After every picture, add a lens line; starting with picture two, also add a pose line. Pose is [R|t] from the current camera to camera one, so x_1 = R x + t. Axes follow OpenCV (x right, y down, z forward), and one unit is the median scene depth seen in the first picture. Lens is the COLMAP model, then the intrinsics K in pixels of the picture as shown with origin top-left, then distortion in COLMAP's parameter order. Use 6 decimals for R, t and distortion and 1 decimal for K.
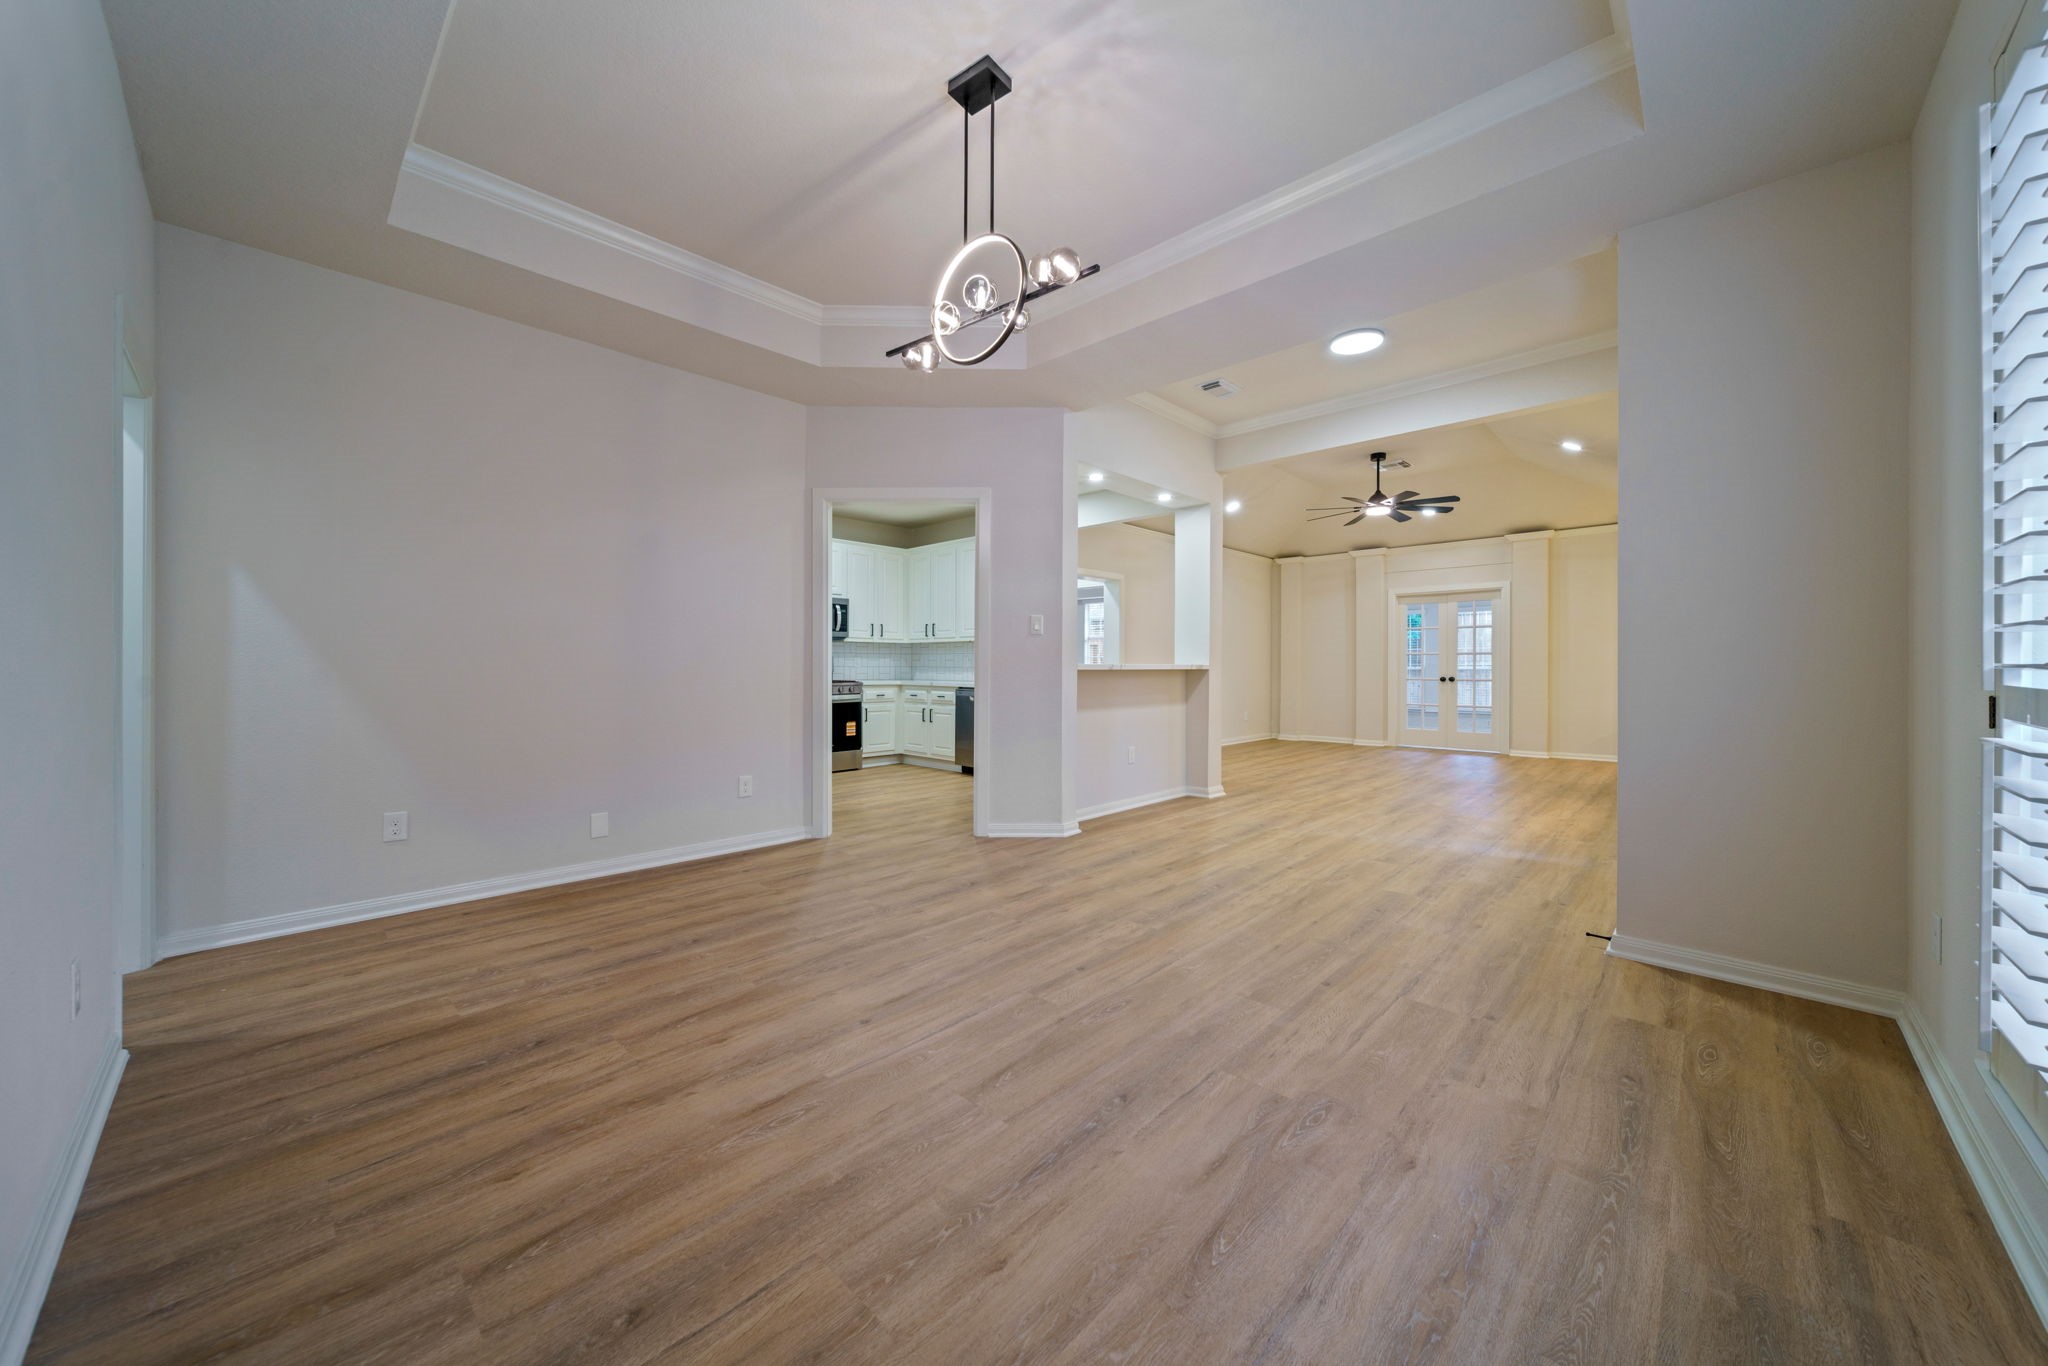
lens RADIAL K [[732.9, 0, 1032.7], [0, 732.9, 662.7], [0, 0, 1]] dist [-0.000073, -0.000047]
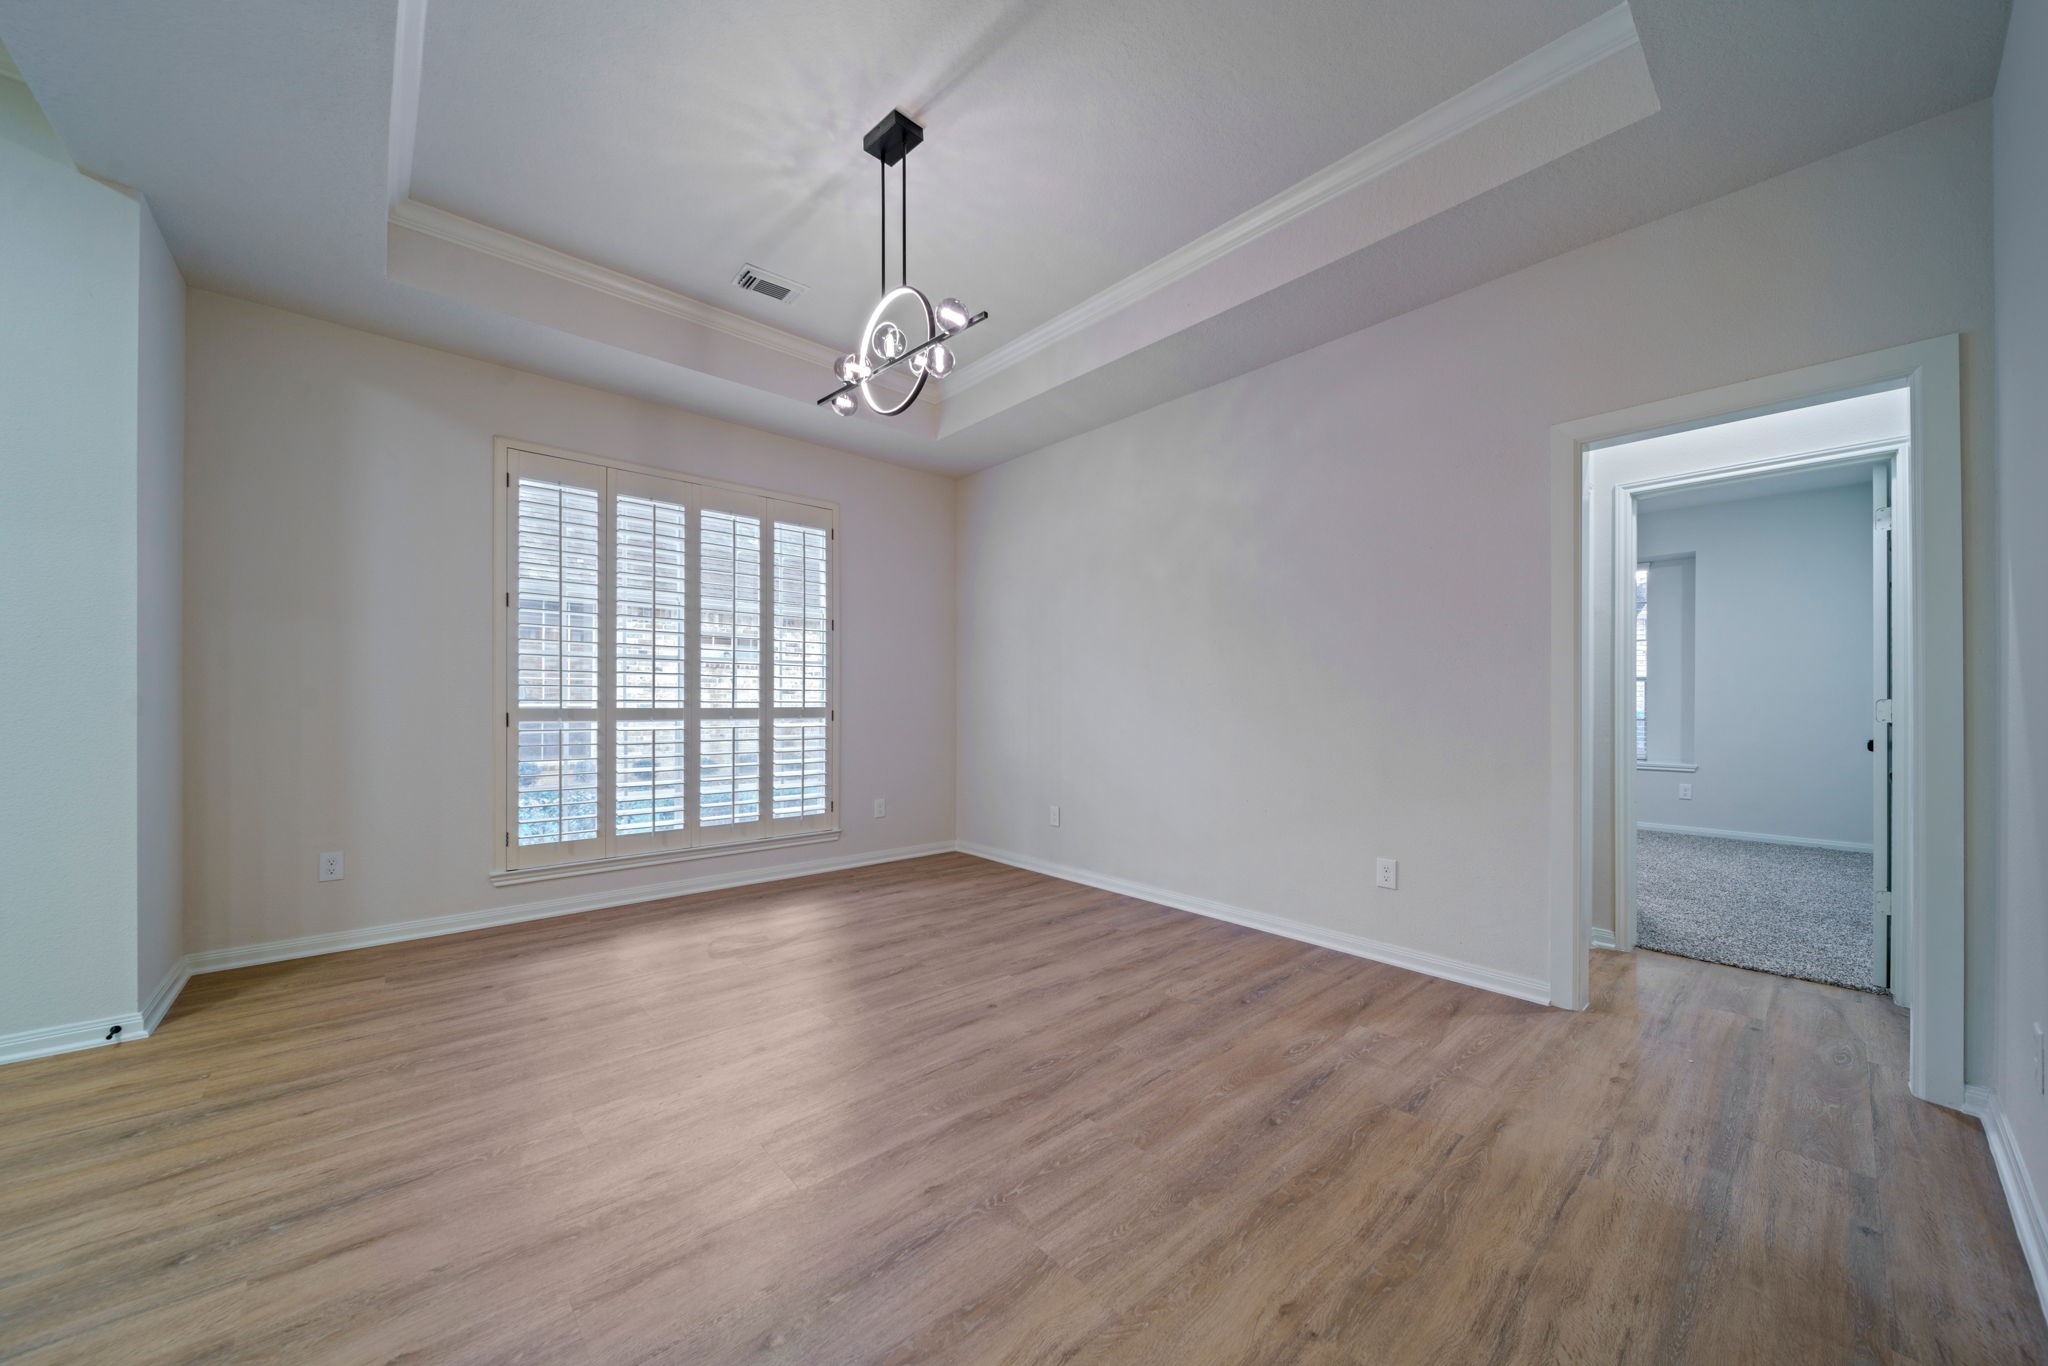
lens RADIAL K [[730.4, 0, 1016.3], [0, 730.4, 700.9], [0, 0, 1]] dist [-0.000609, -0.000068]
pose [[-0.995647, -0.006627, 0.092969, -0.344753], [-0.006854, 0.999974, -0.002130, 0.001771], [-0.092953, -0.002758, -0.995667, 2.003667]]
